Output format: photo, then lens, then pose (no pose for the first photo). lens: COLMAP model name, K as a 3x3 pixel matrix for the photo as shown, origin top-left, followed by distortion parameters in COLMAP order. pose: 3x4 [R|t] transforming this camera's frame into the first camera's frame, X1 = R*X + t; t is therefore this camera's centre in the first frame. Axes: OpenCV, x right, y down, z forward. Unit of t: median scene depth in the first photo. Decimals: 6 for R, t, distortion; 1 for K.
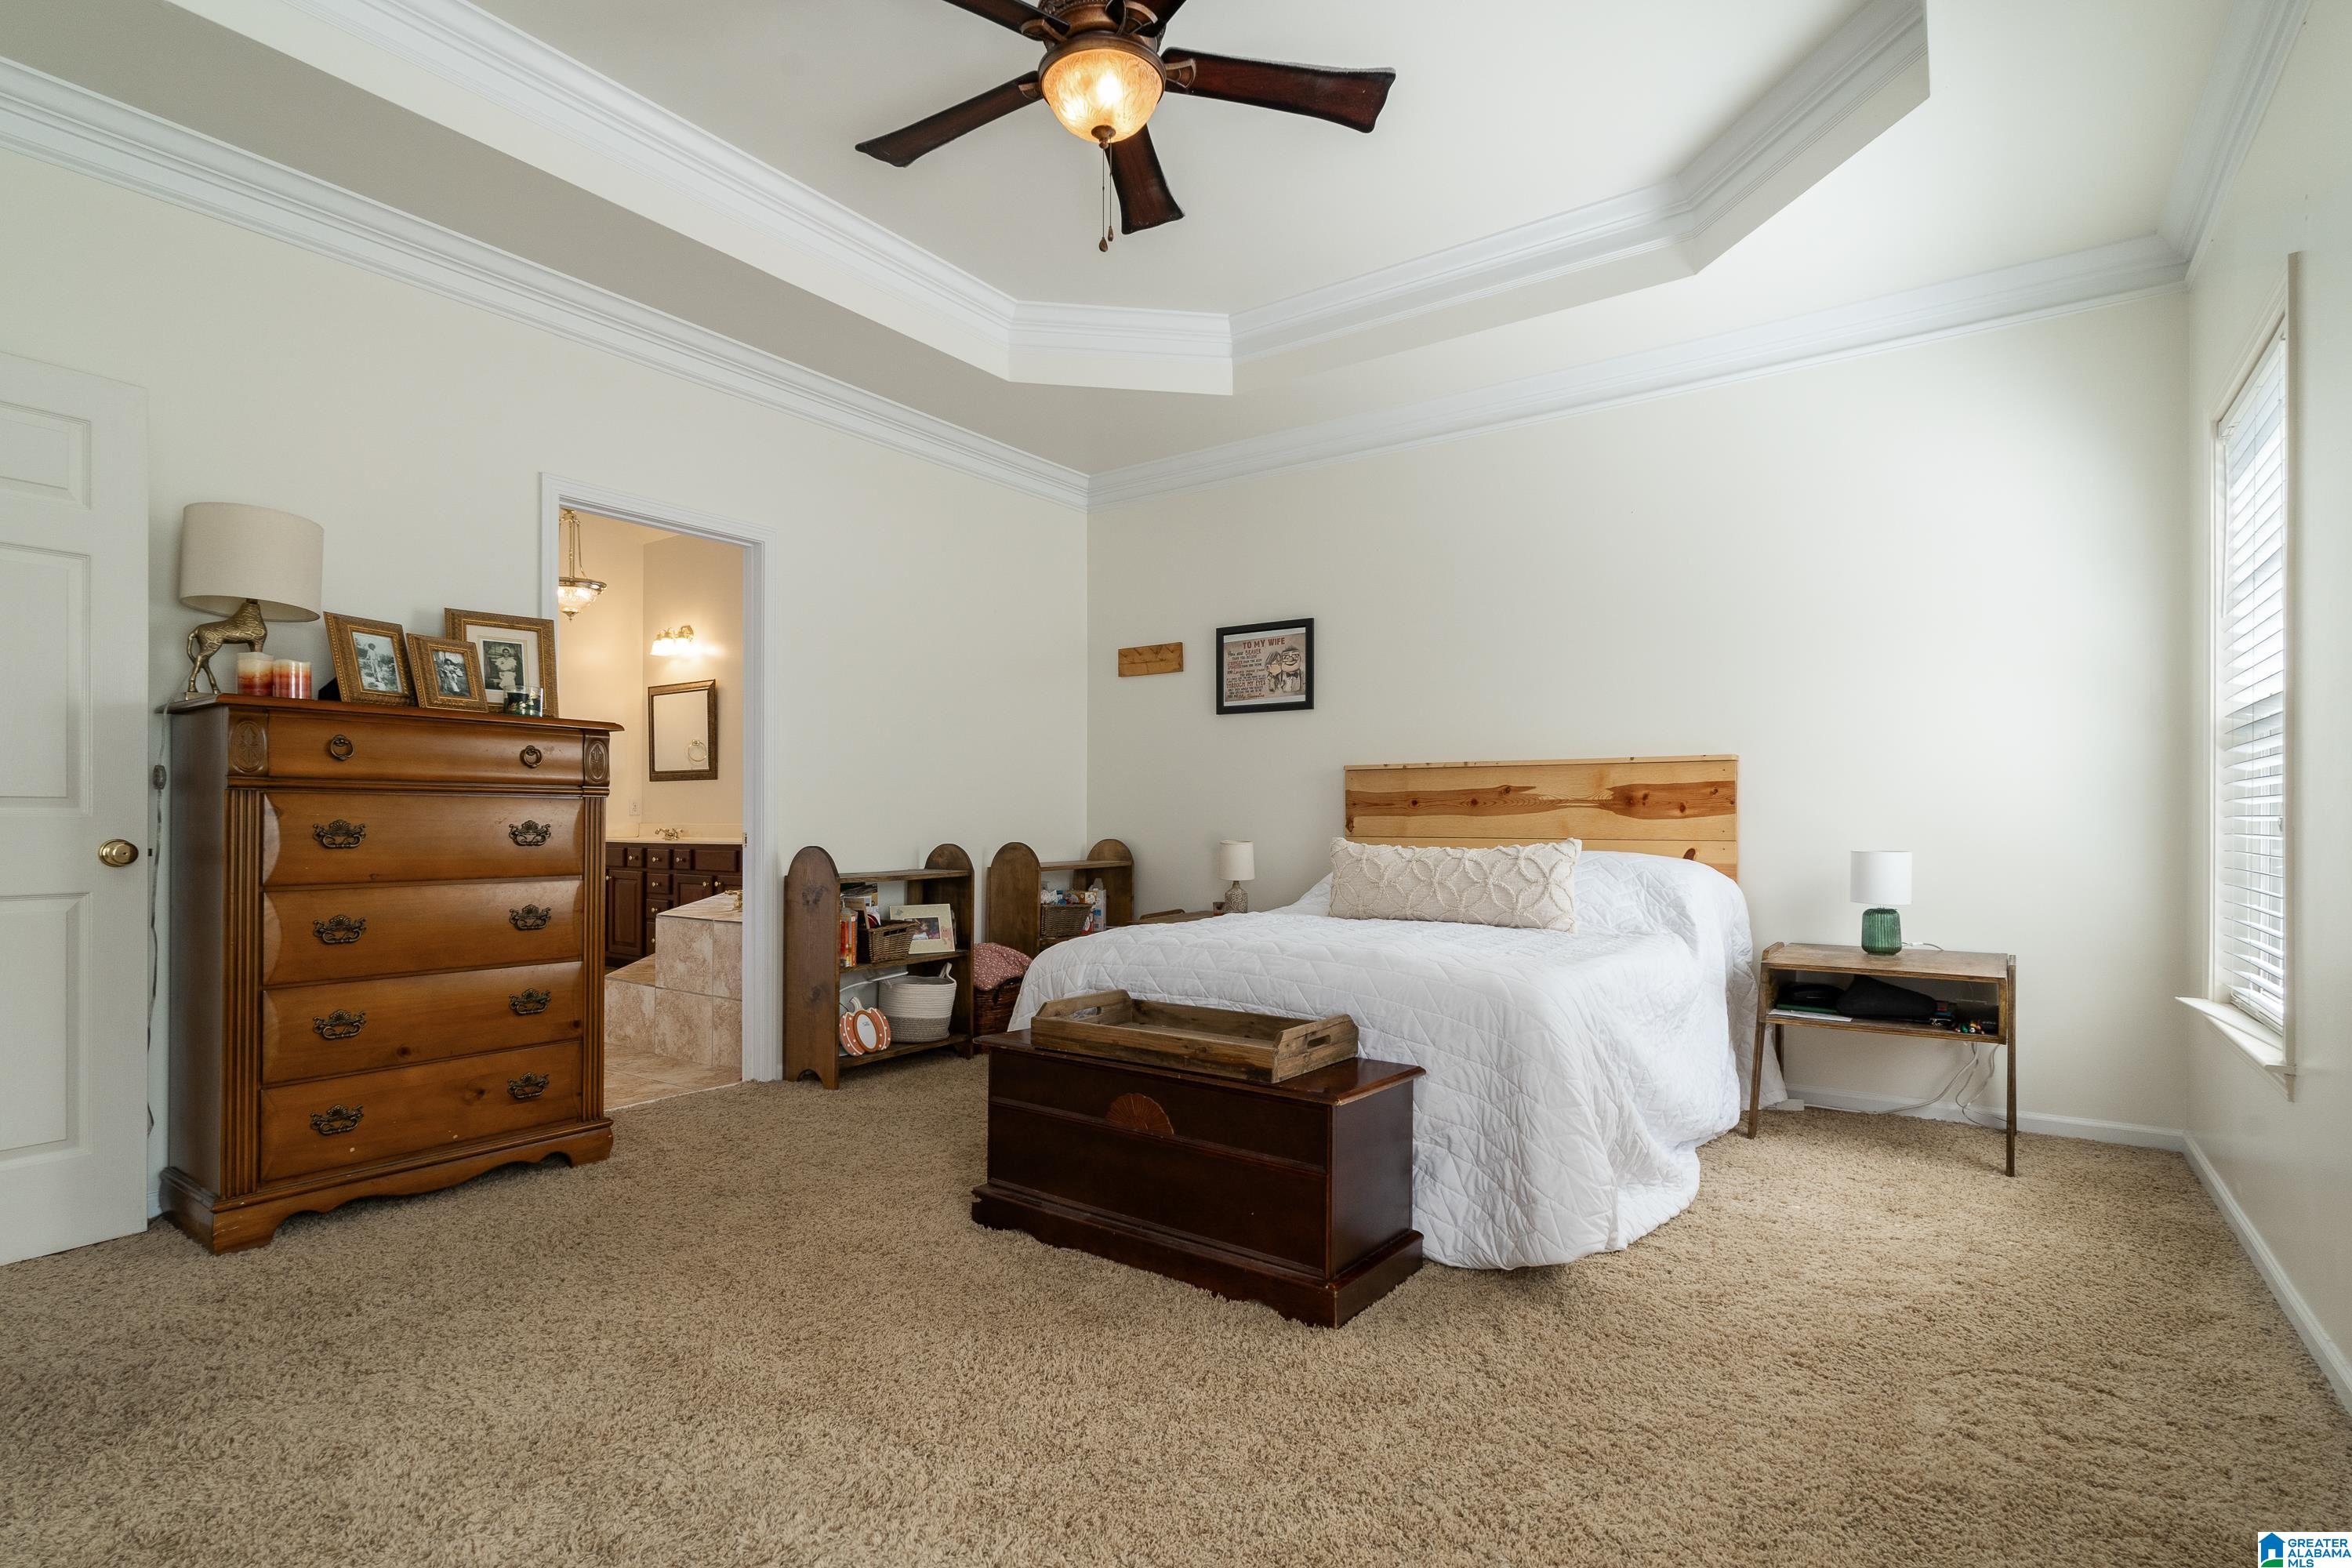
lens RADIAL K [[1123.7, 0, 1174.8], [0, 1123.7, 804.2], [0, 0, 1]] dist [0.003301, 0.000358]
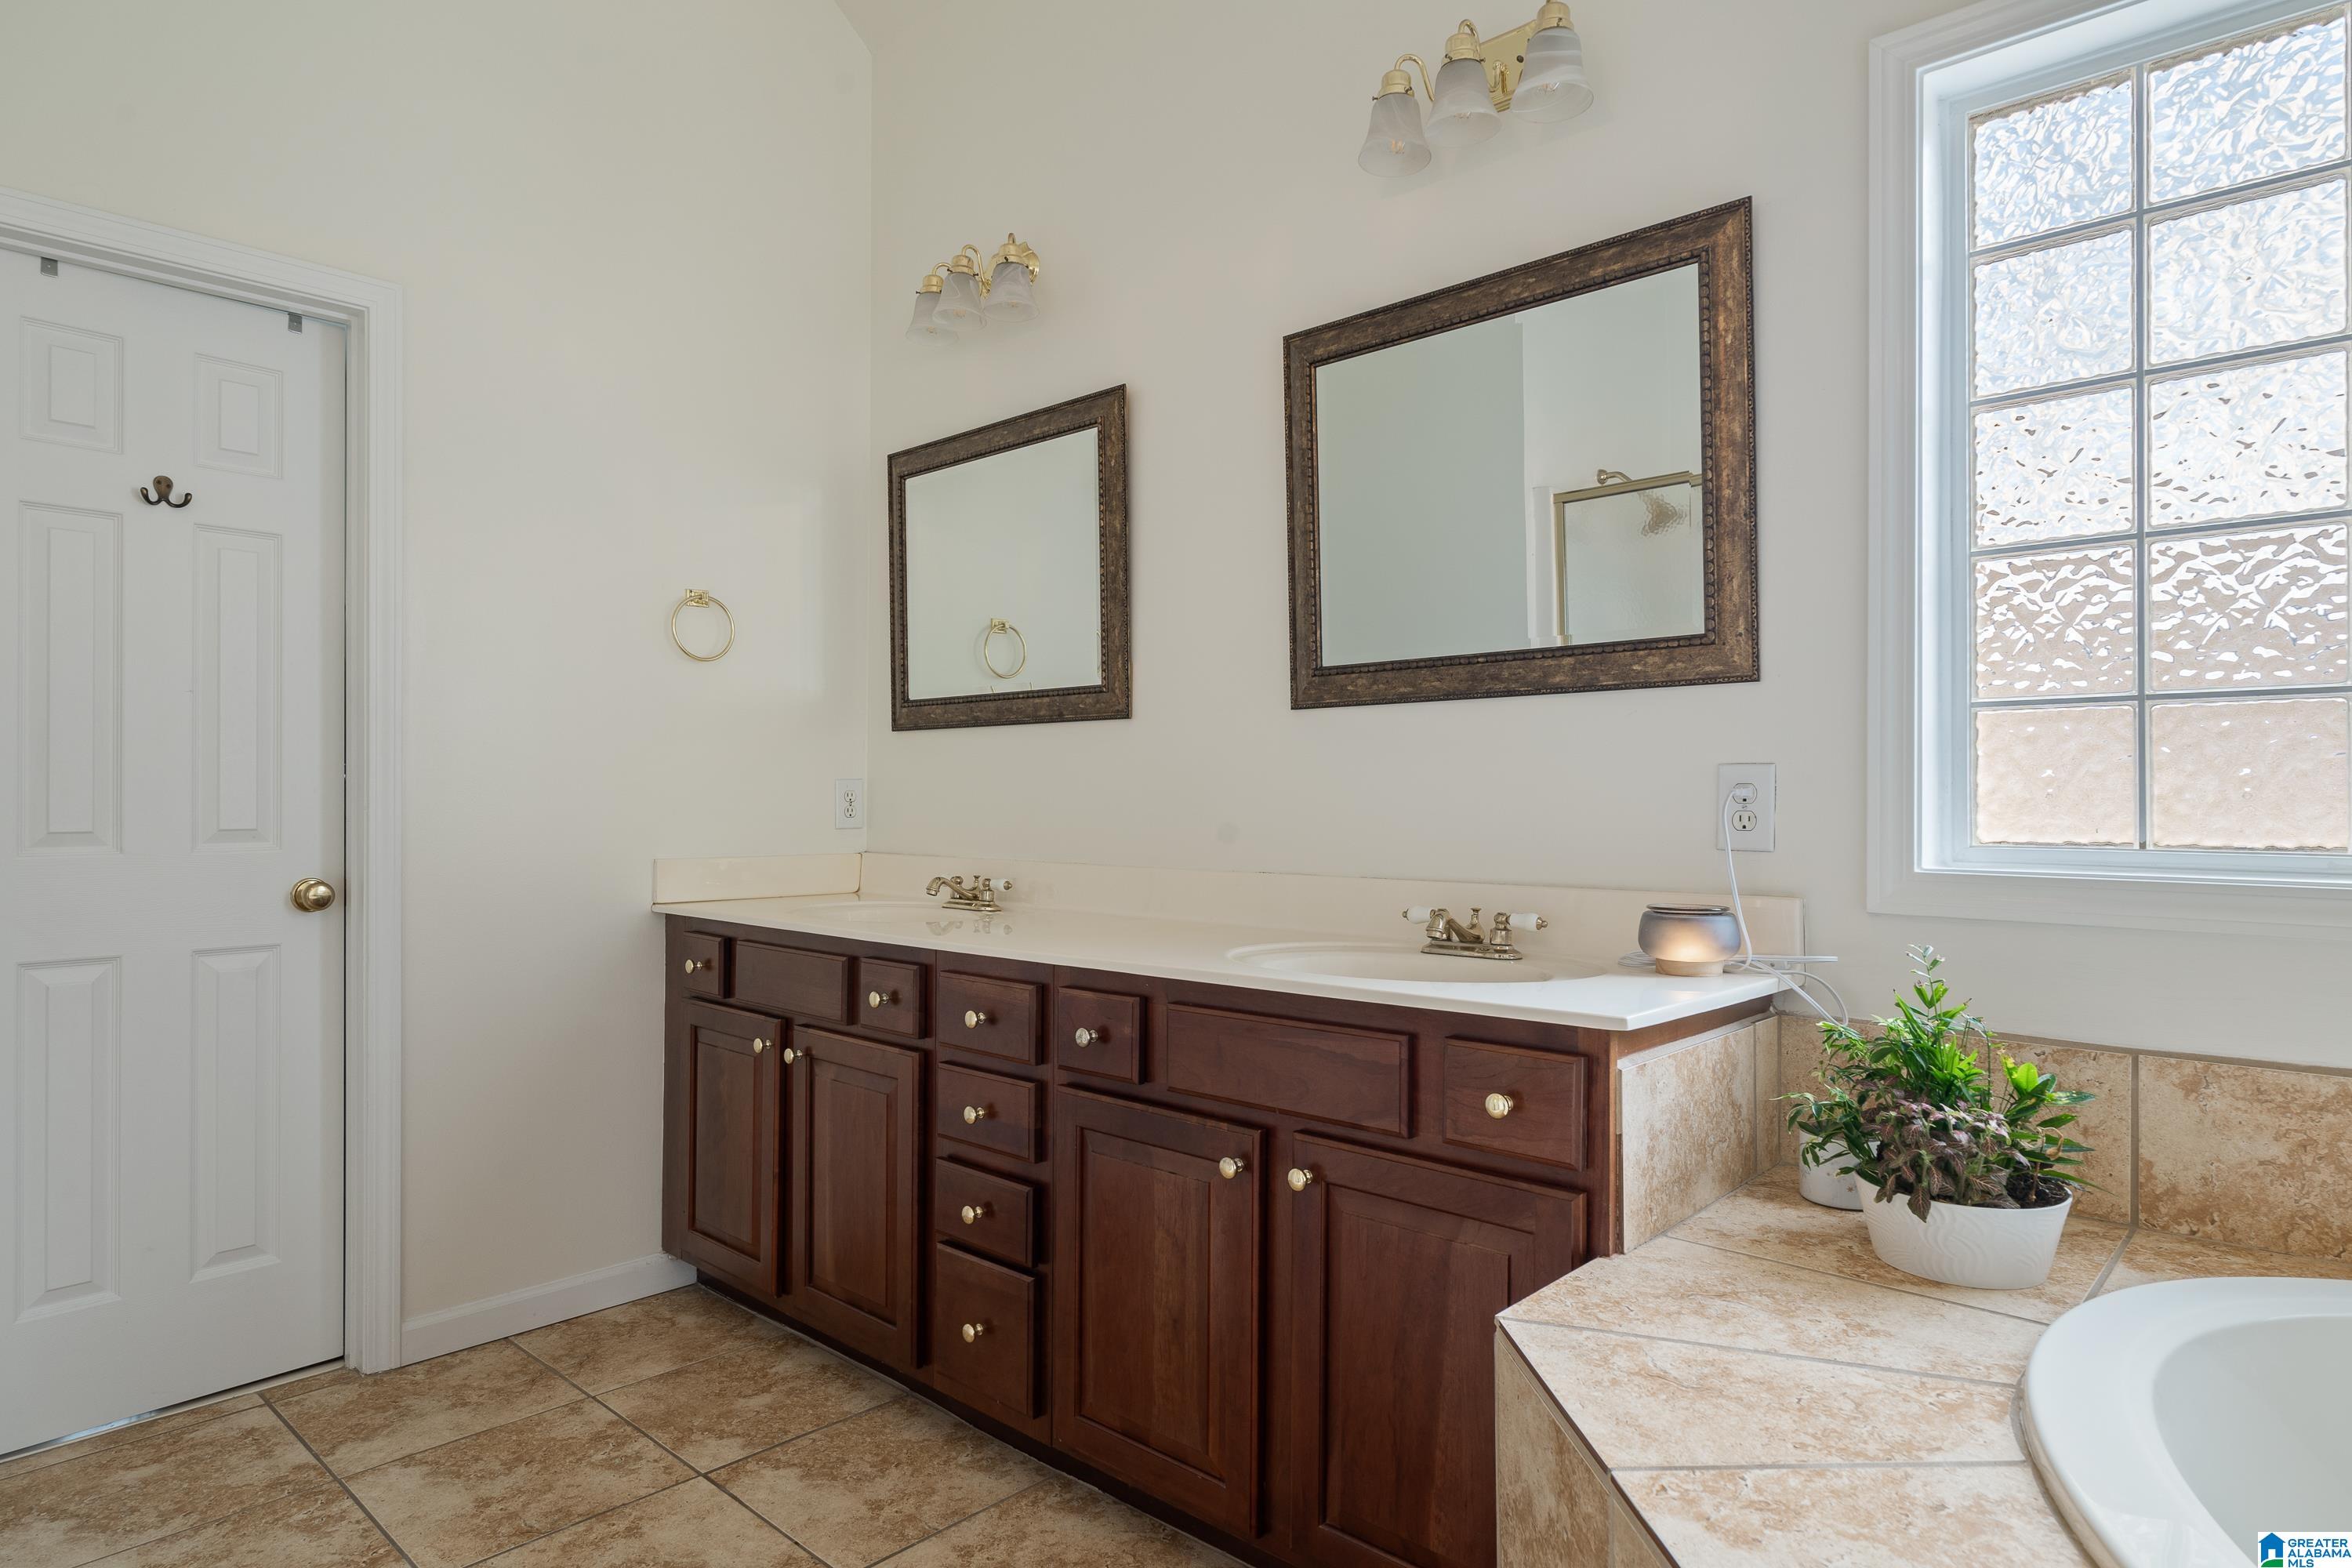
lens RADIAL K [[1337.5, 0, 1178.4], [0, 1337.5, 794.2], [0, 0, 1]] dist [-0.001614, 0.000134]
pose [[0.990937, 0.003627, -0.134277, -0.362524], [-0.002854, 0.999978, 0.005948, -0.004193], [0.134296, -0.005511, 0.990926, 0.680801]]
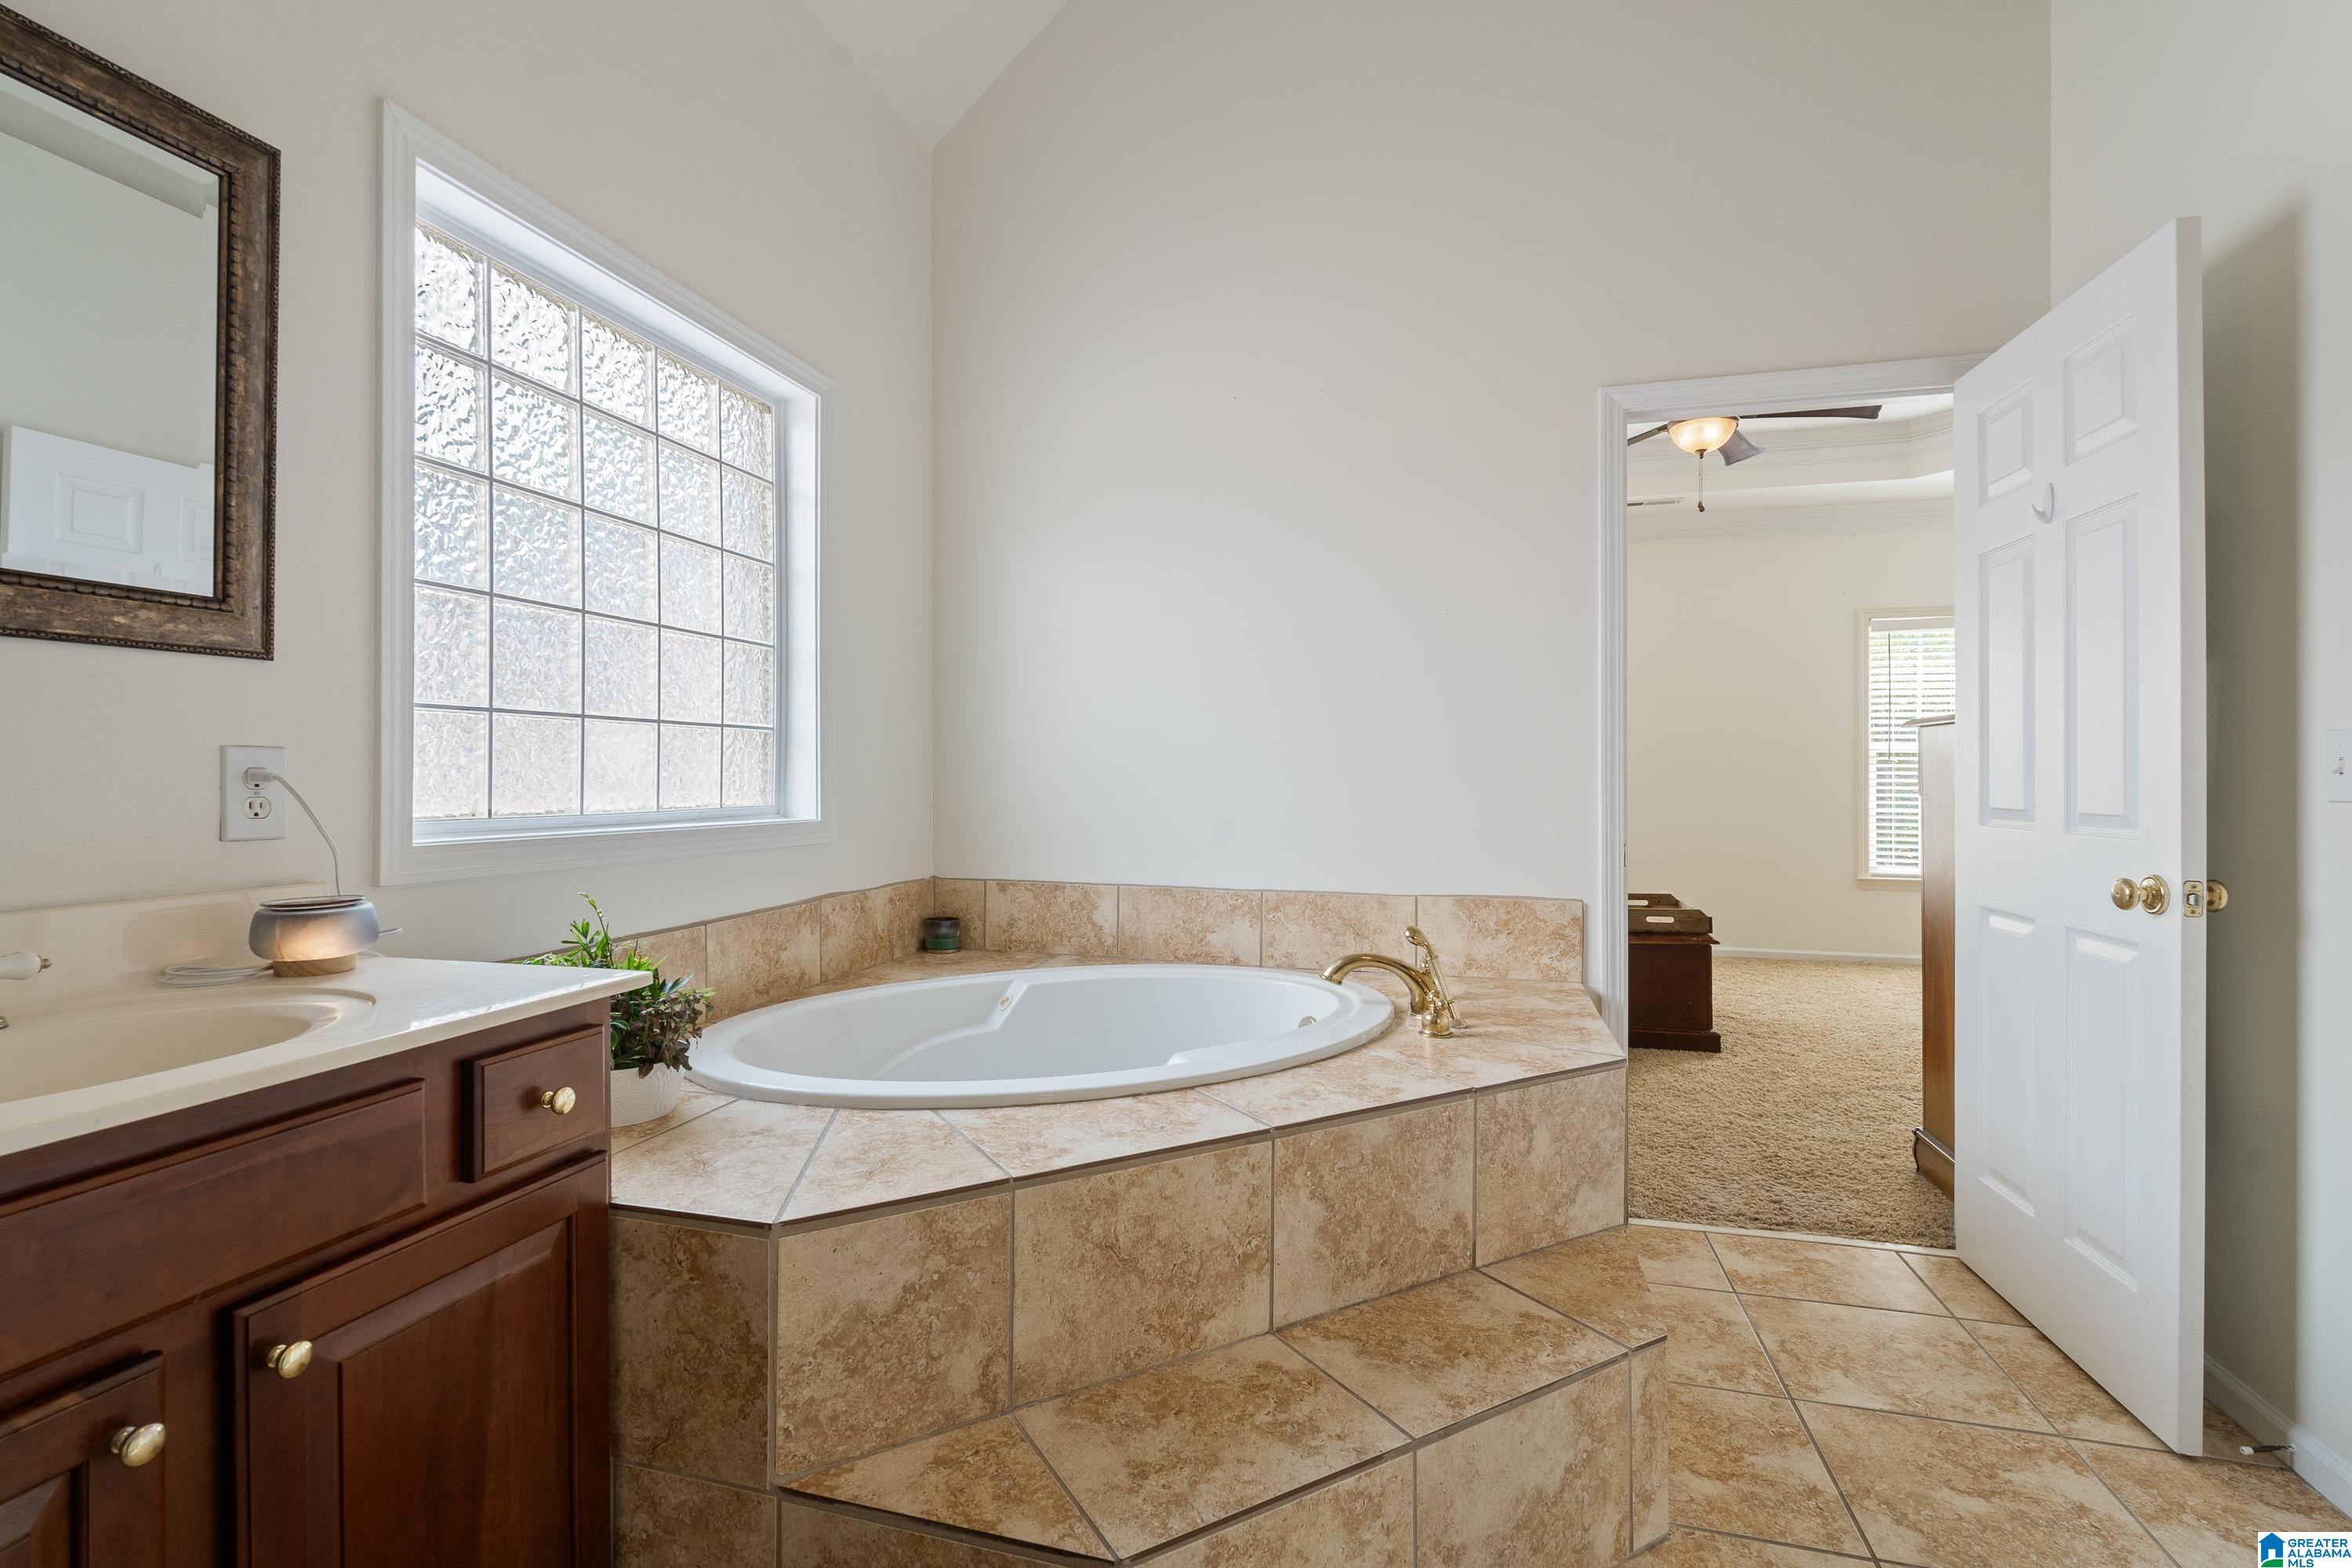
lens RADIAL K [[1059.2, 0, 1158.2], [0, 1059.2, 777.2], [0, 0, 1]] dist [-0.002462, -0.000596]
pose [[-0.321999, 0.002600, 0.946736, -0.517865], [-0.007798, 0.999955, -0.005398, -0.003637], [-0.946708, -0.009120, -0.321964, 0.854415]]
